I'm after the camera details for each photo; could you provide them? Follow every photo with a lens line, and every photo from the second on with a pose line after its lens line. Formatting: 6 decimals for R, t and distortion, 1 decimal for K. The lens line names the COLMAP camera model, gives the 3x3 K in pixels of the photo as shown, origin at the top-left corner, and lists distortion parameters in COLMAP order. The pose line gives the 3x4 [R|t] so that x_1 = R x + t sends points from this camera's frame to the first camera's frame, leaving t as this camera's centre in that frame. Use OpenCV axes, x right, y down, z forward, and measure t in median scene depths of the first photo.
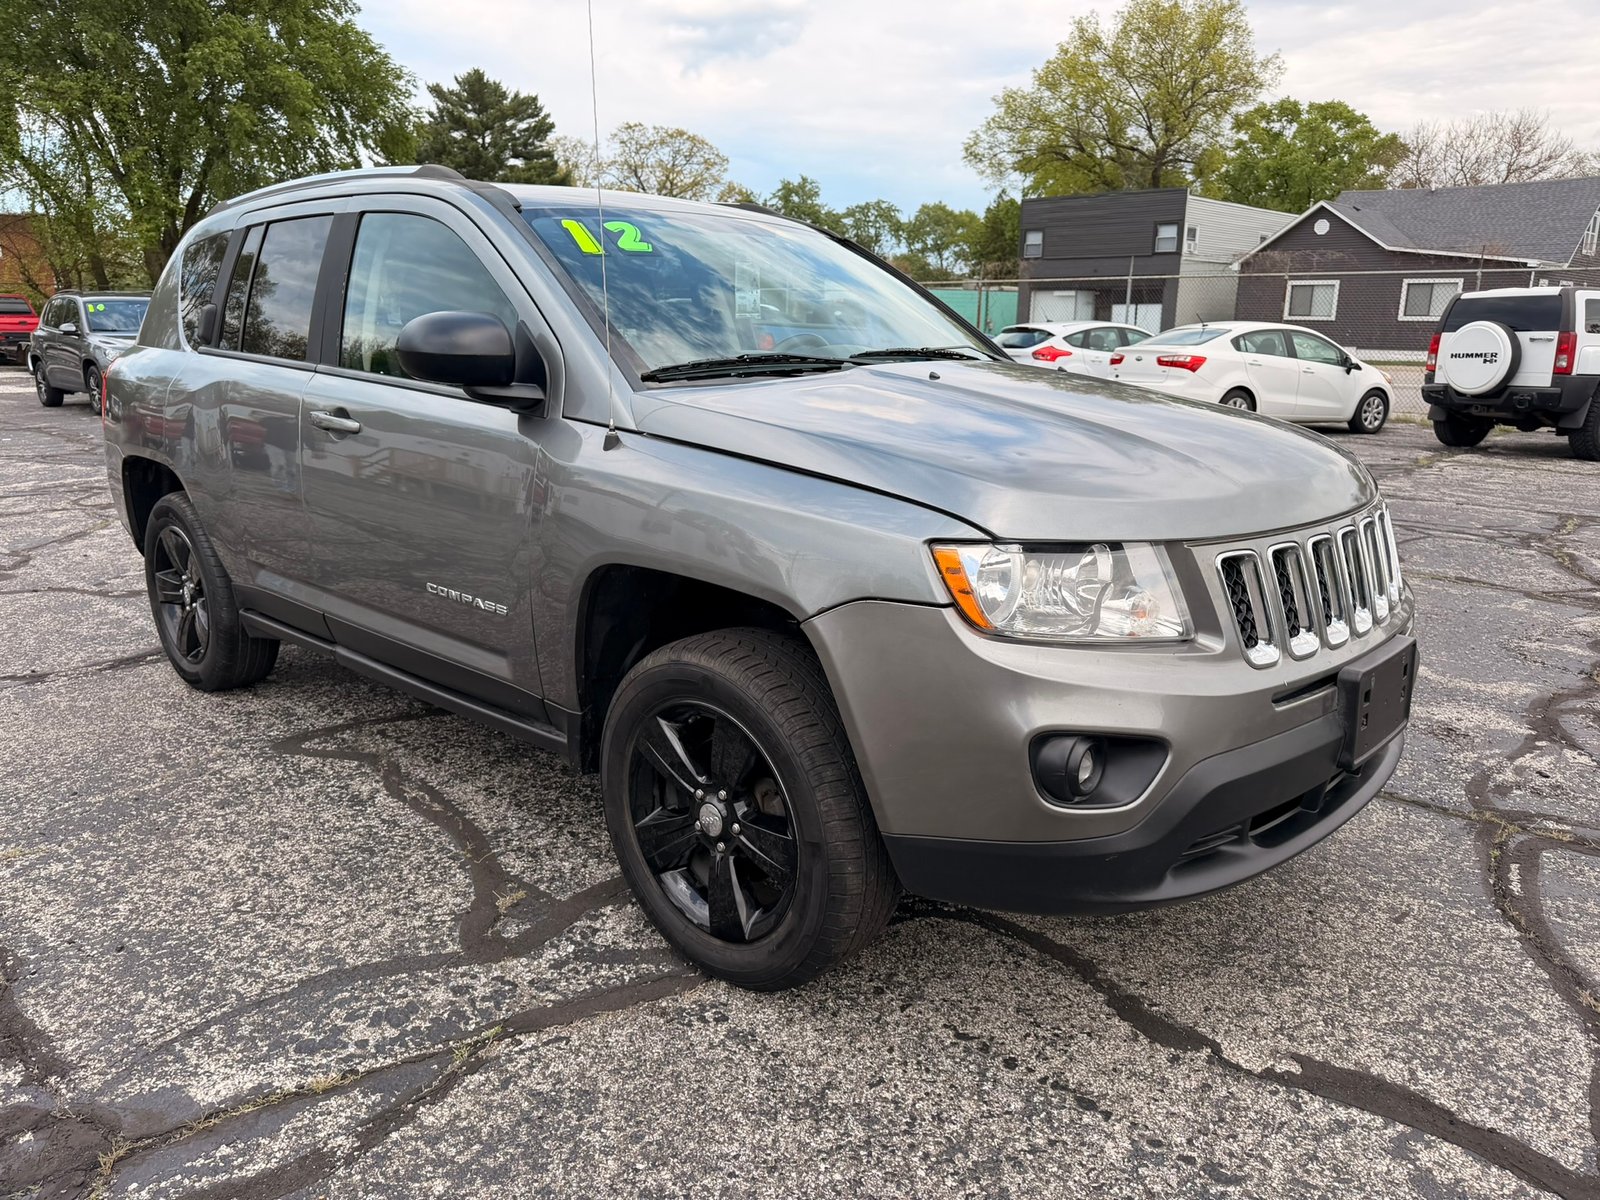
lens RADIAL K [[1116.5, 0, 809.6], [0, 1116.5, 610.2], [0, 0, 1]] dist [0.034397, -0.043002]
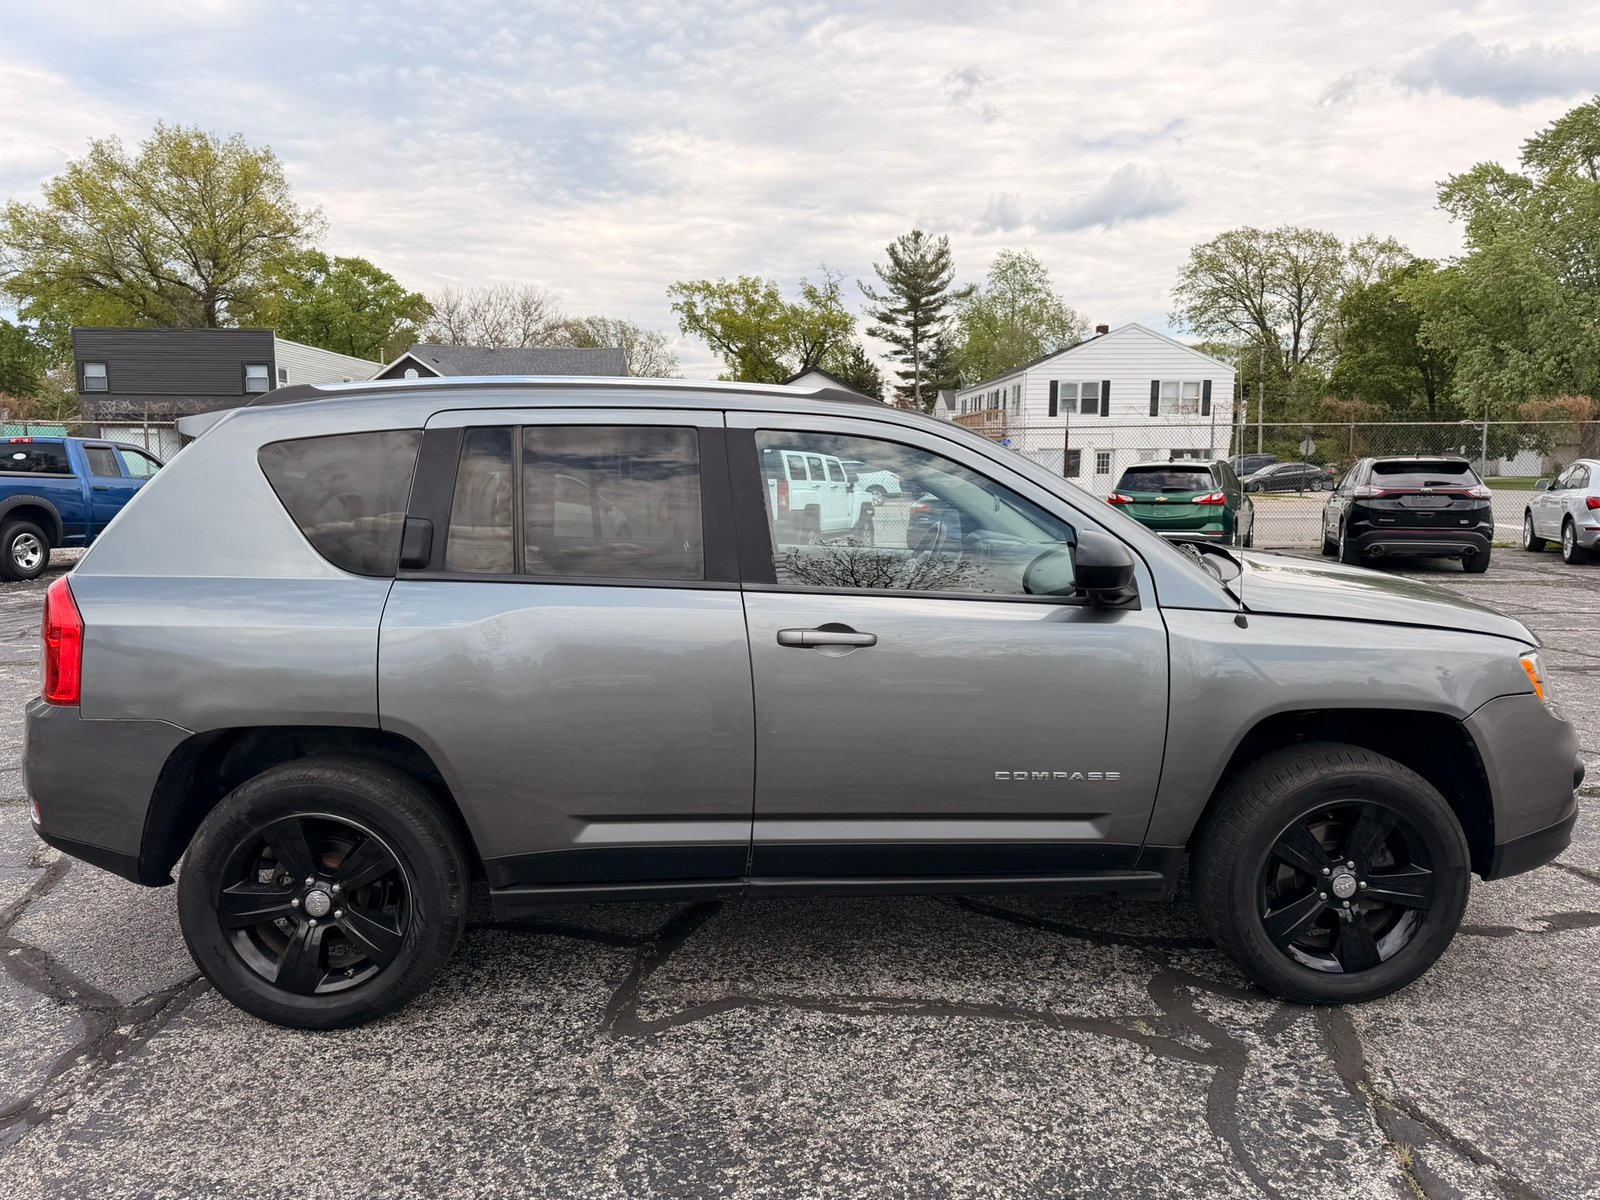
lens RADIAL K [[1116.5, 0, 787.5], [0, 1116.5, 615.2], [0, 0, 1]] dist [0.034397, -0.043002]
pose [[0.706524, -0.102539, 0.700221, -1.011919], [0.180017, 0.982941, -0.037698, -0.140042], [-0.684410, 0.152686, 0.712930, 0.293664]]
